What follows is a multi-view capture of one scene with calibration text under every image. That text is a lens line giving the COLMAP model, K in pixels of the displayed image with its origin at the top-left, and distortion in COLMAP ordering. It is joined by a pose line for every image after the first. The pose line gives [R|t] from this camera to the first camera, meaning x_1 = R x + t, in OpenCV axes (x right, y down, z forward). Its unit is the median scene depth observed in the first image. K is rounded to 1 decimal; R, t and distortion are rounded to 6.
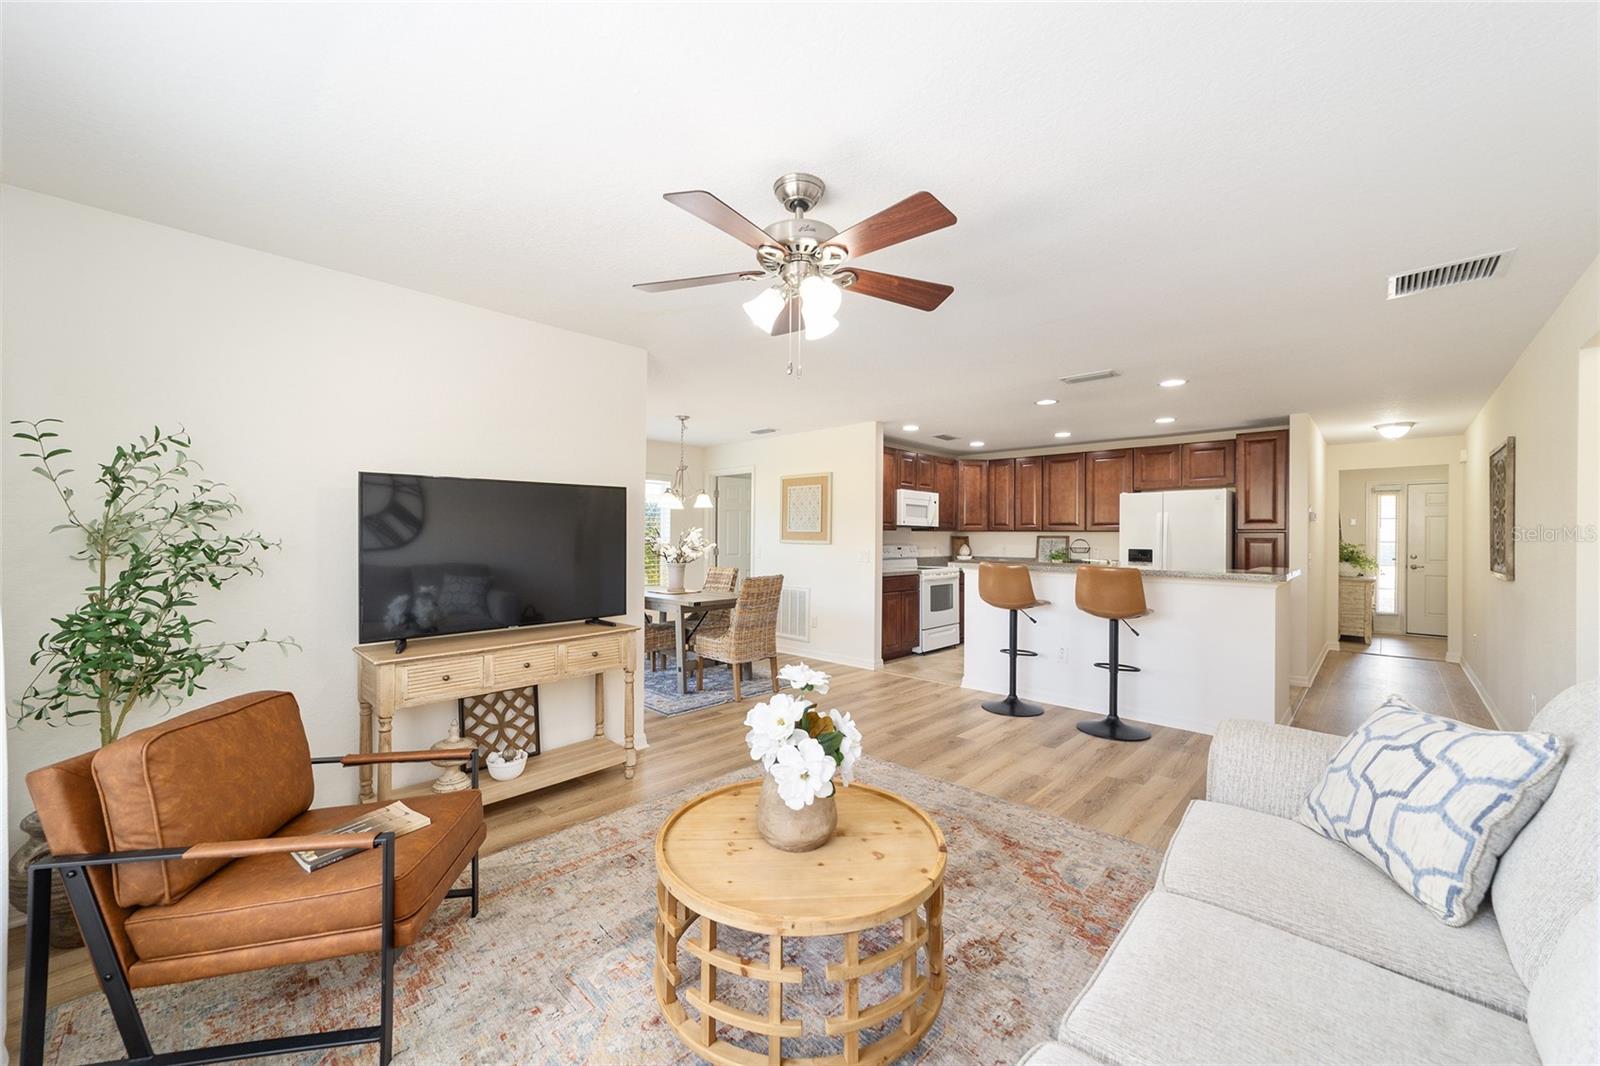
lens RADIAL K [[613.0, 0, 799.5], [0, 613.0, 537.9], [0, 0, 1]] dist [-0.015681, 0.007795]
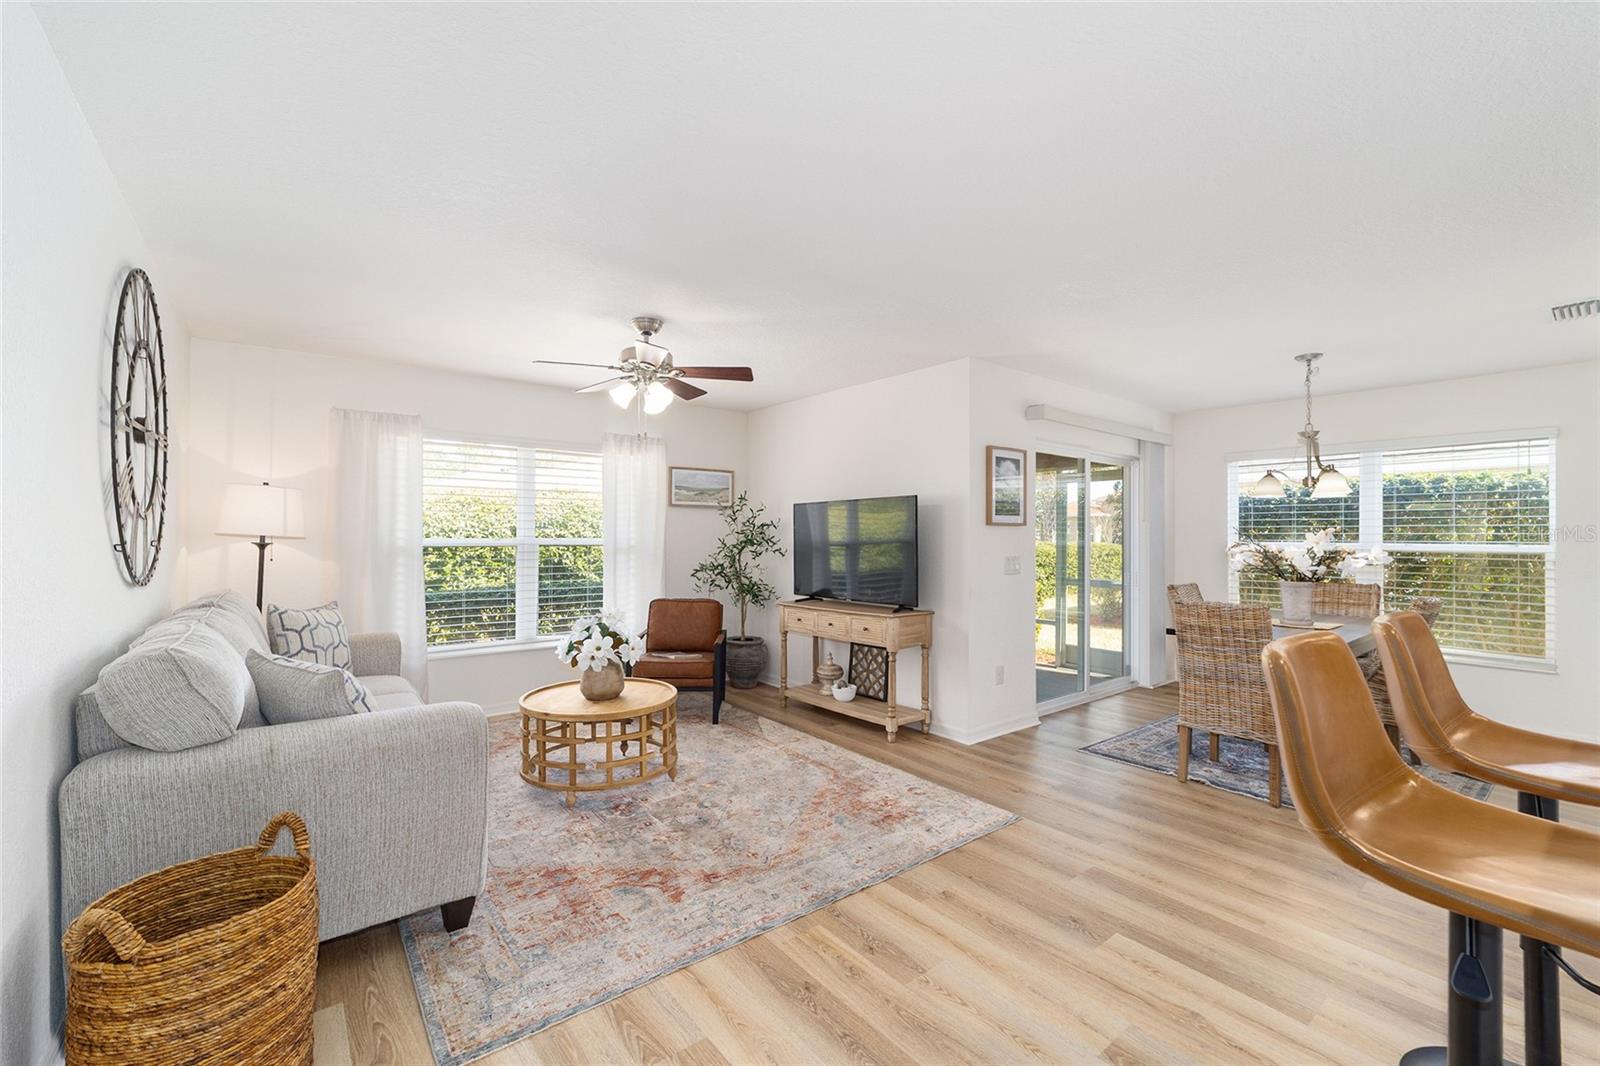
lens RADIAL K [[657.6, 0, 784.5], [0, 657.6, 531.3], [0, 0, 1]] dist [-0.012192, 0.005598]
pose [[-0.150669, -0.013656, -0.988490, 0.484564], [-0.009089, 0.999881, -0.012428, 0.000991], [0.988543, 0.007112, -0.150775, 0.469732]]
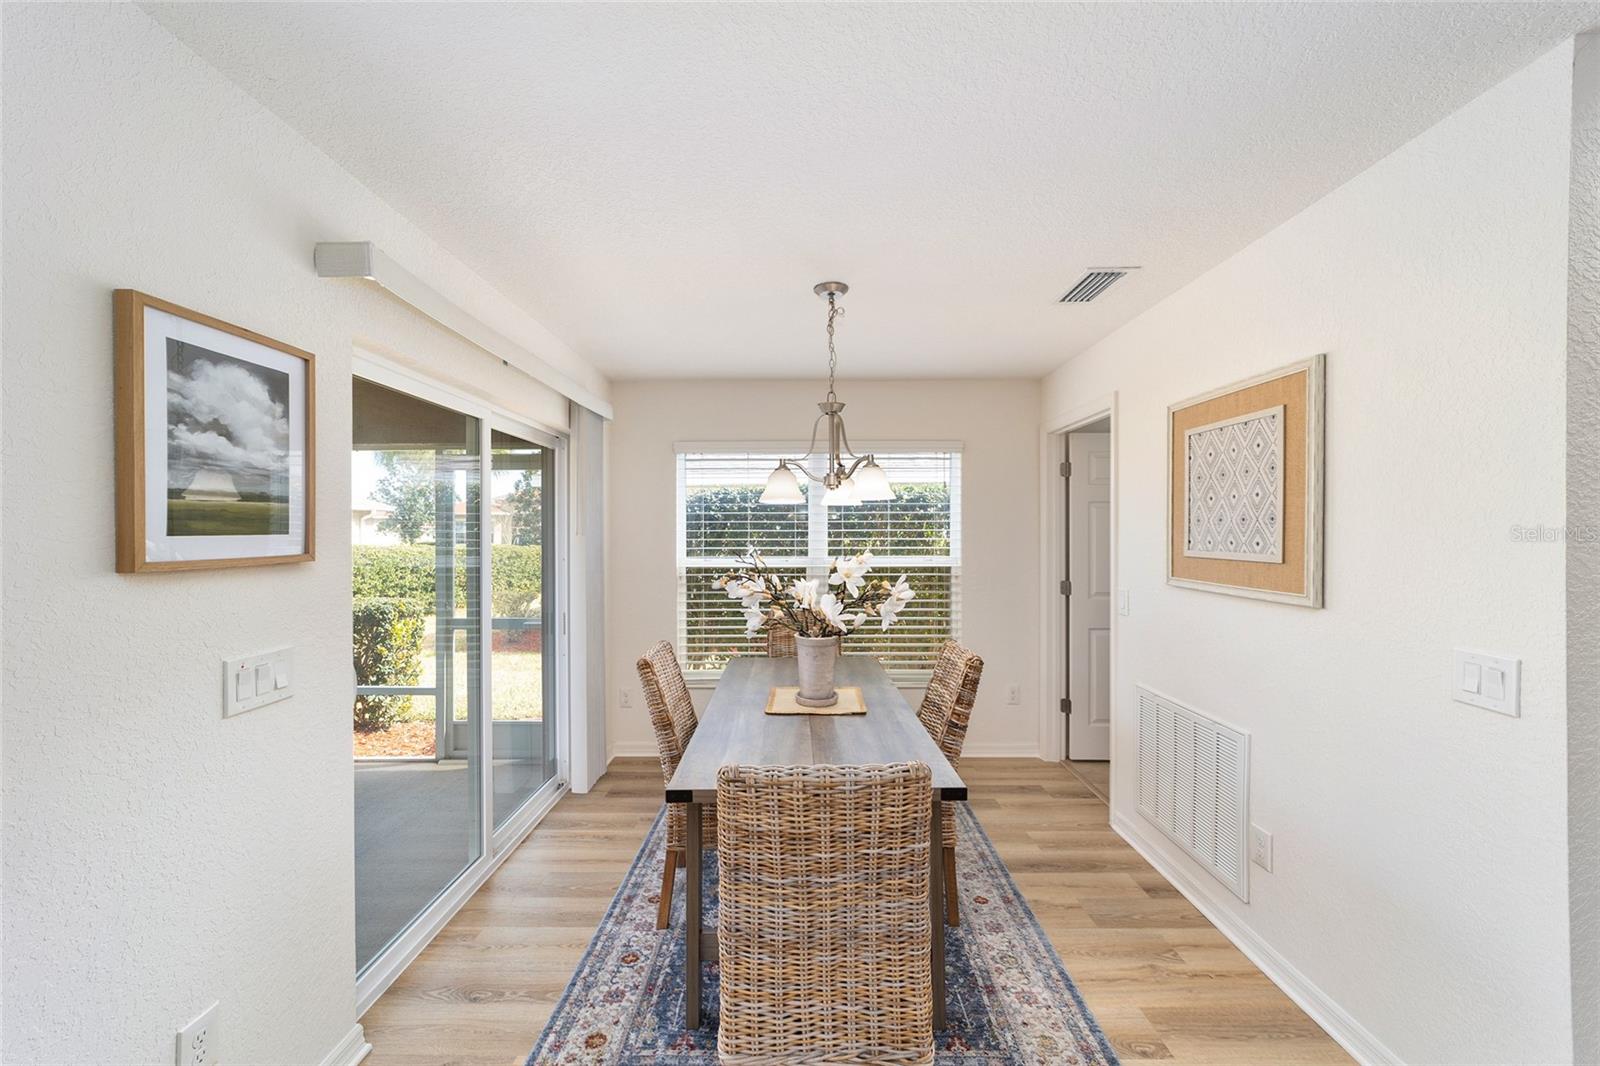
lens RADIAL K [[613.0, 0, 798.1], [0, 613.0, 531.6], [0, 0, 1]] dist [-0.015681, 0.007795]
pose [[0.682915, -0.009971, -0.730430, 0.085082], [0.006230, 0.999950, -0.007826, -0.022689], [0.730471, 0.000794, 0.682943, 0.586270]]
